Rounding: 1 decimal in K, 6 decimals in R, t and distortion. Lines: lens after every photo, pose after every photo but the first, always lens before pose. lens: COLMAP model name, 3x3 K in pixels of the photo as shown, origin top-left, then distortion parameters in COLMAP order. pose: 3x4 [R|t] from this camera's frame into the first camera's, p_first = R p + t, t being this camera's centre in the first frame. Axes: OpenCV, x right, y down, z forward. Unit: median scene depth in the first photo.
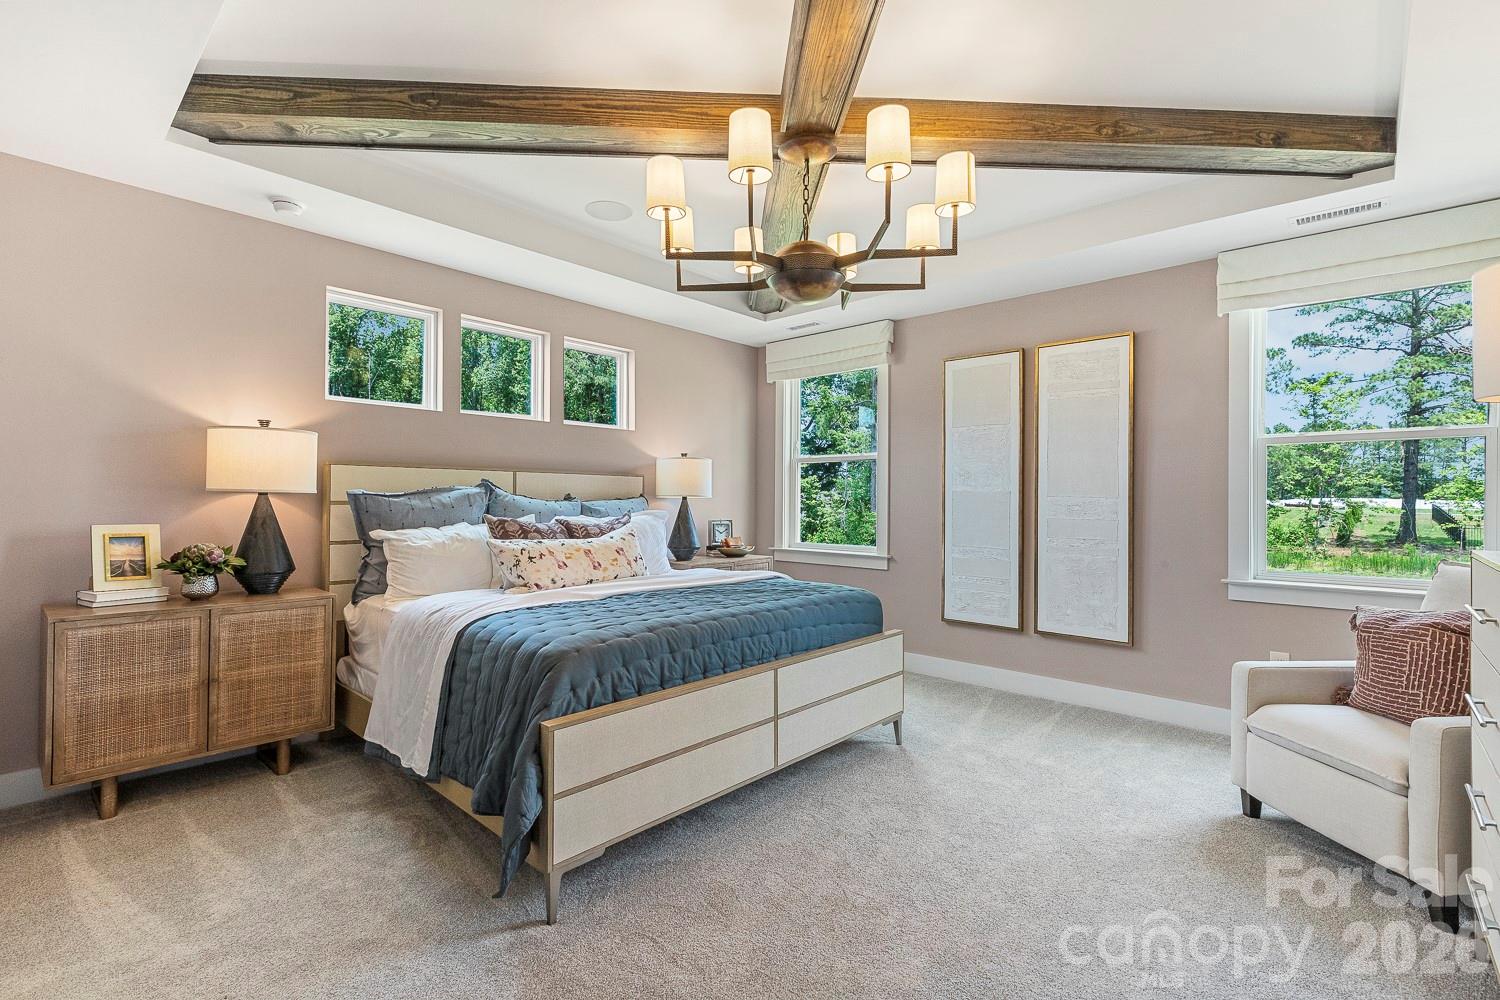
lens RADIAL K [[680.6, 0, 742.3], [0, 680.6, 497.4], [0, 0, 1]] dist [0.001659, -0.002287]
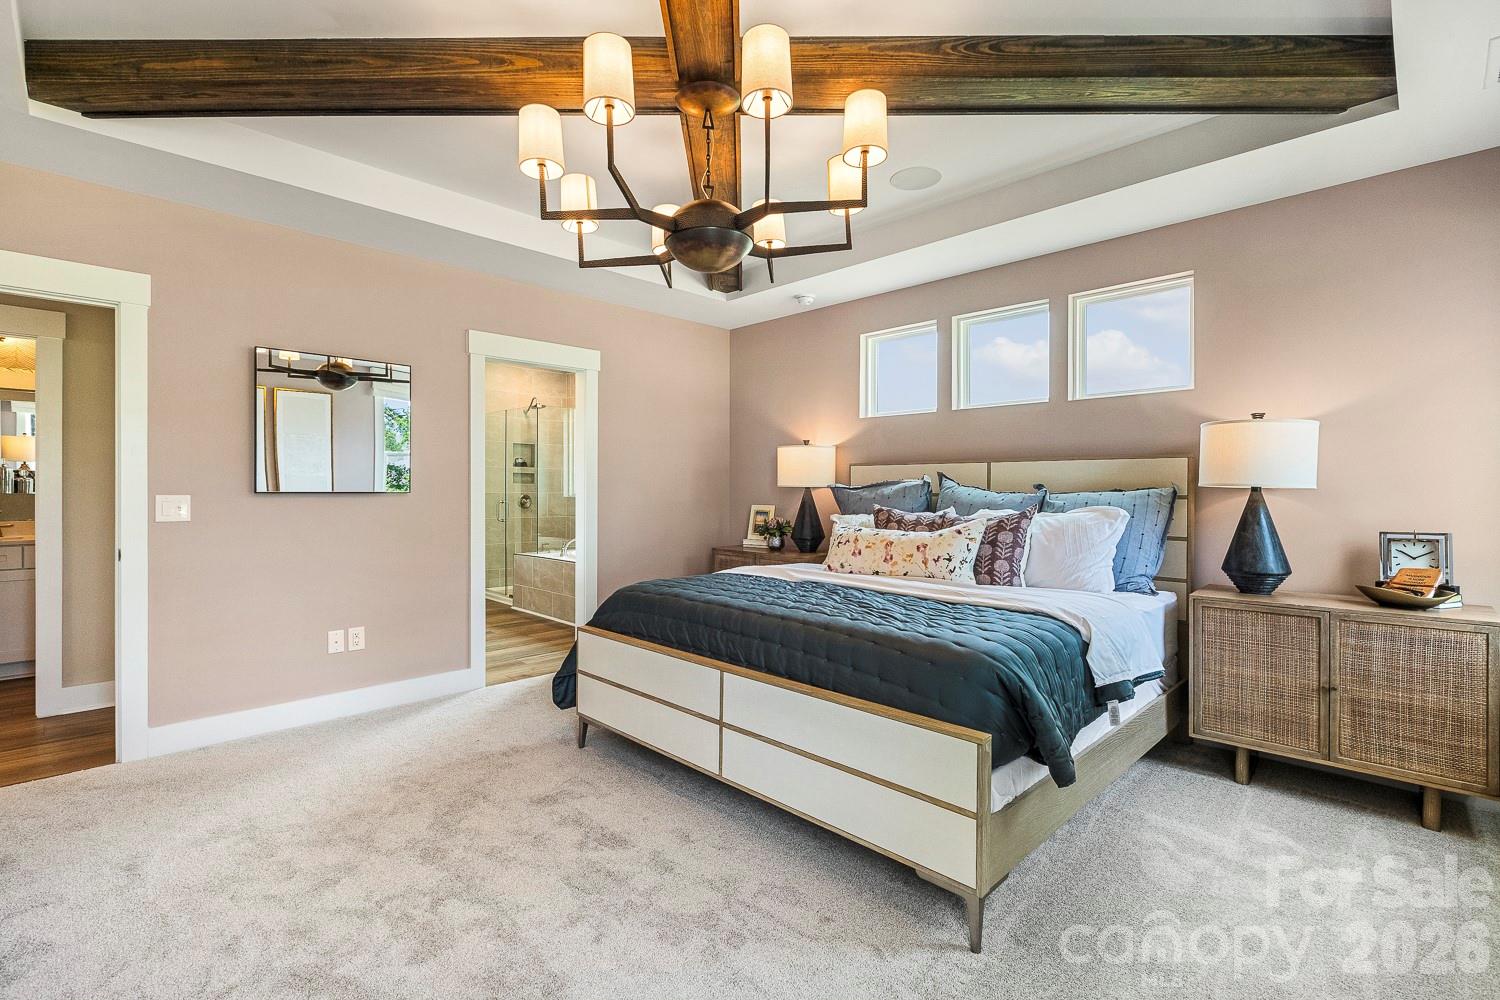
lens RADIAL K [[680.6, 0, 742.0], [0, 680.6, 495.5], [0, 0, 1]] dist [0.001659, -0.002287]
pose [[-0.051664, 0.000022, -0.998665, 0.777254], [-0.001594, 0.999999, 0.000105, 0.011227], [0.998663, 0.001597, -0.051664, 0.859646]]
